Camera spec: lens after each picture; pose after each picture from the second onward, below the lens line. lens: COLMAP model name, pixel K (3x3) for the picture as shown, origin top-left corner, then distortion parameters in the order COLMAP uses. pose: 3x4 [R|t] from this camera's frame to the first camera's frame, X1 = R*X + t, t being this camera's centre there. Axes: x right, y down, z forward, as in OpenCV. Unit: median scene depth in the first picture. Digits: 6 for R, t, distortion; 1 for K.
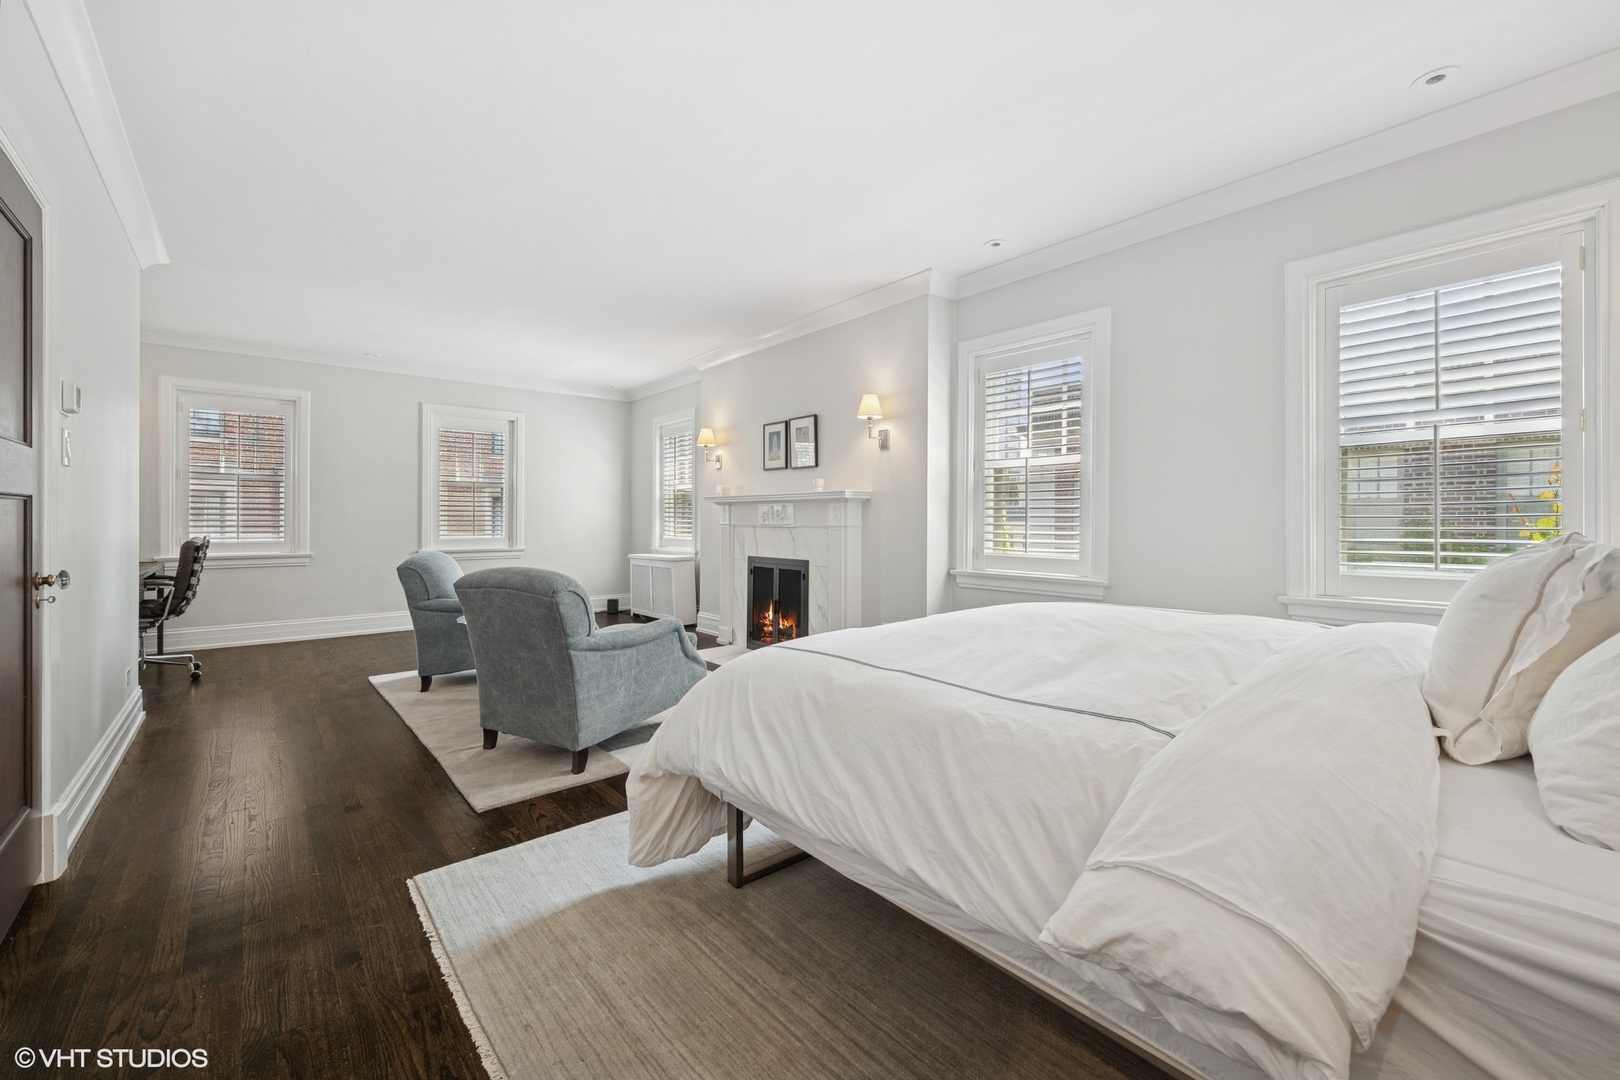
lens RADIAL K [[647.2, 0, 810.3], [0, 647.2, 543.5], [0, 0, 1]] dist [-0.002192, 0.000205]
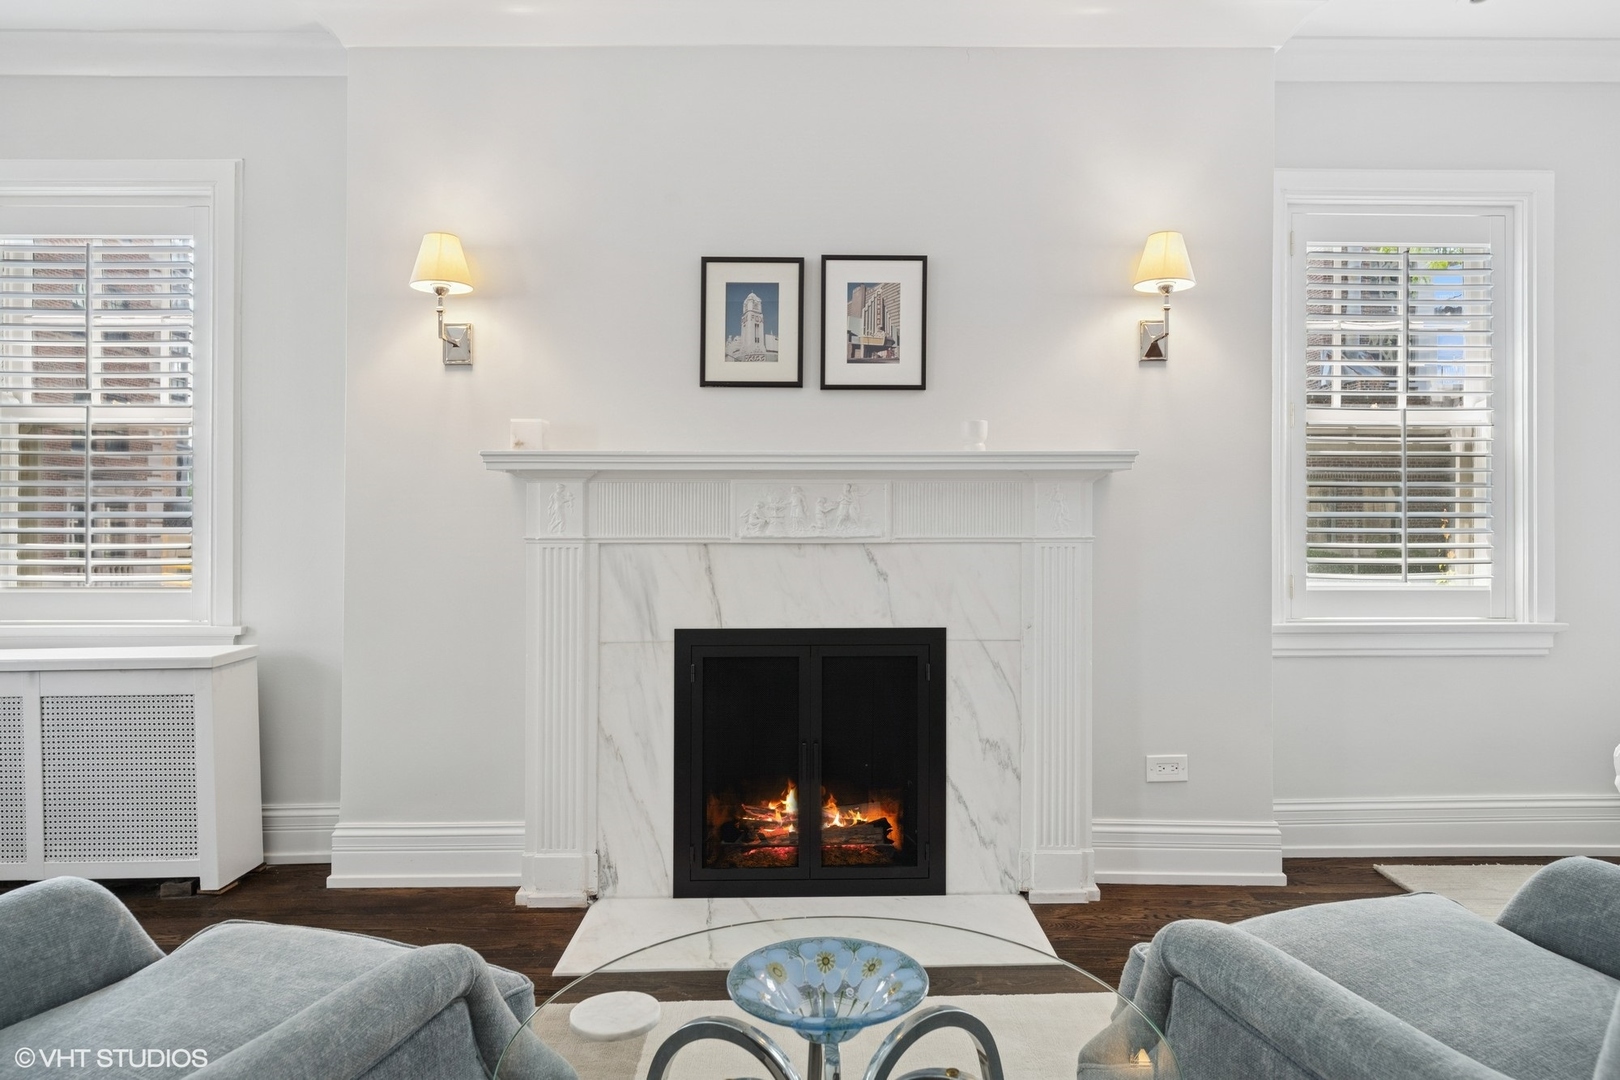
lens RADIAL K [[1060.3, 0, 811.4], [0, 1060.3, 542.5], [0, 0, 1]] dist [-0.003891, 0.003492]
pose [[0.639608, -0.016791, 0.768518, -0.525150], [0.030826, 0.999517, -0.003817, -0.024385], [-0.768083, 0.026131, 0.639817, 0.631484]]
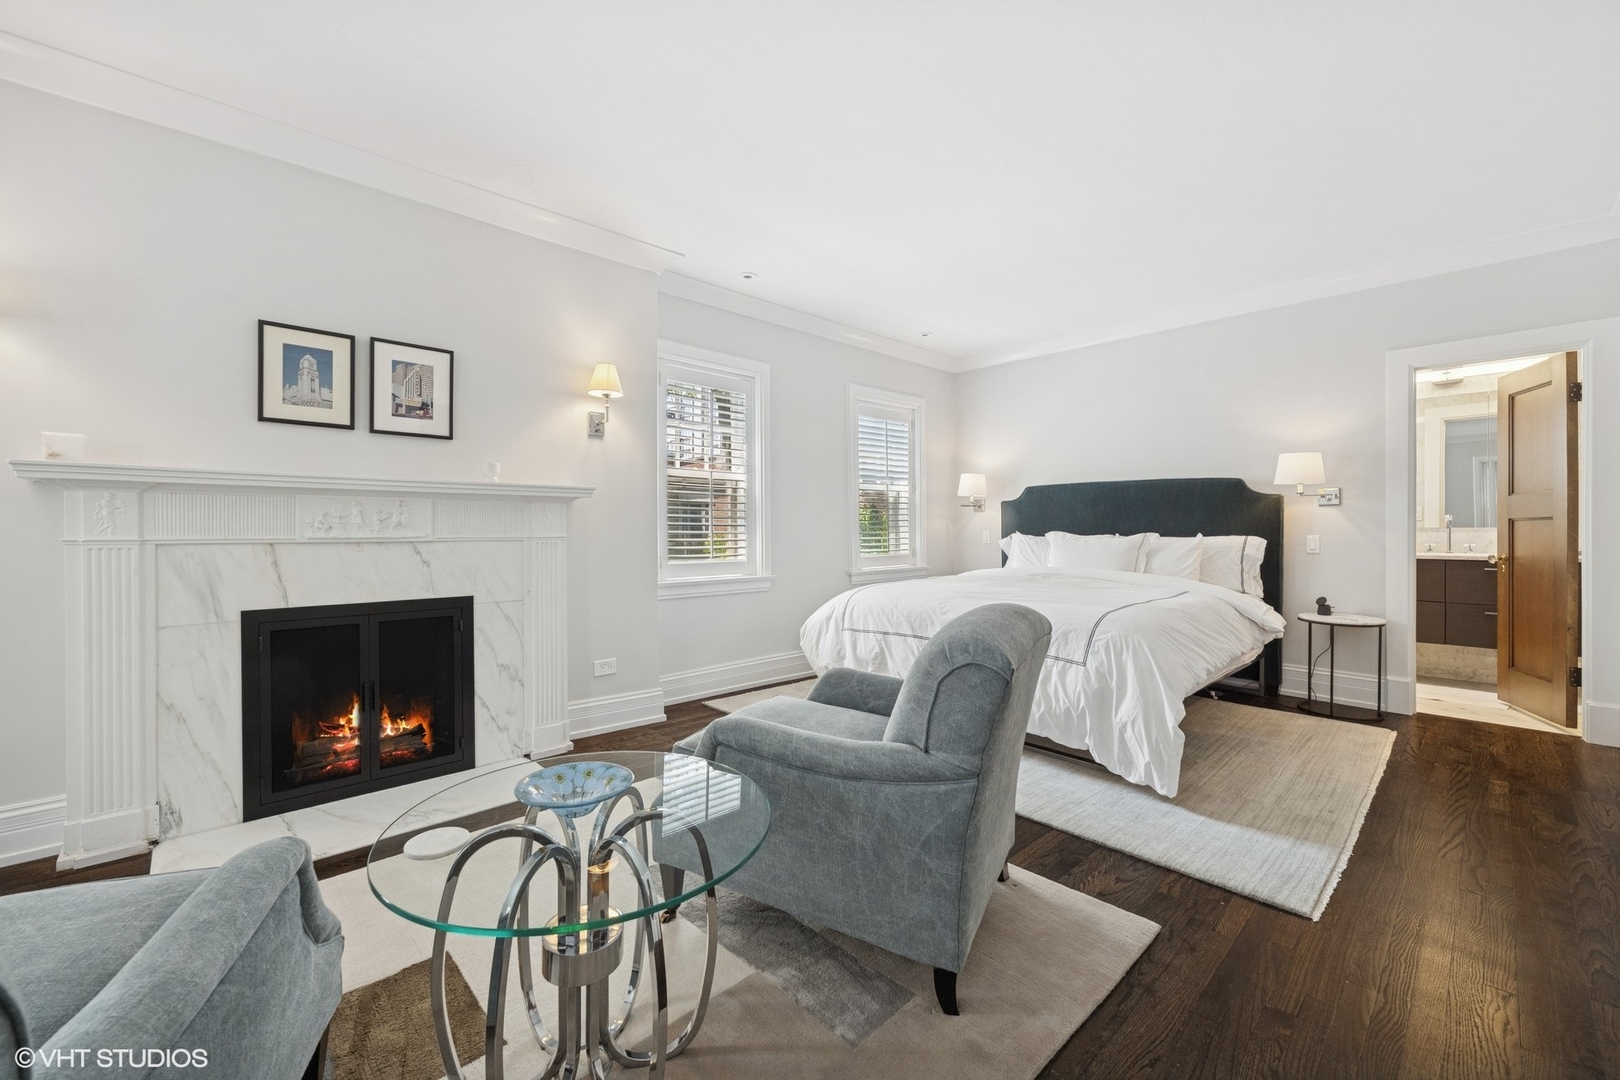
lens RADIAL K [[647.2, 0, 807.3], [0, 647.2, 546.0], [0, 0, 1]] dist [-0.002192, 0.000205]
pose [[-0.039282, -0.030166, 0.998773, -0.593145], [0.034226, 0.998917, 0.031517, -0.027418], [-0.998642, 0.035422, -0.038207, 0.688006]]
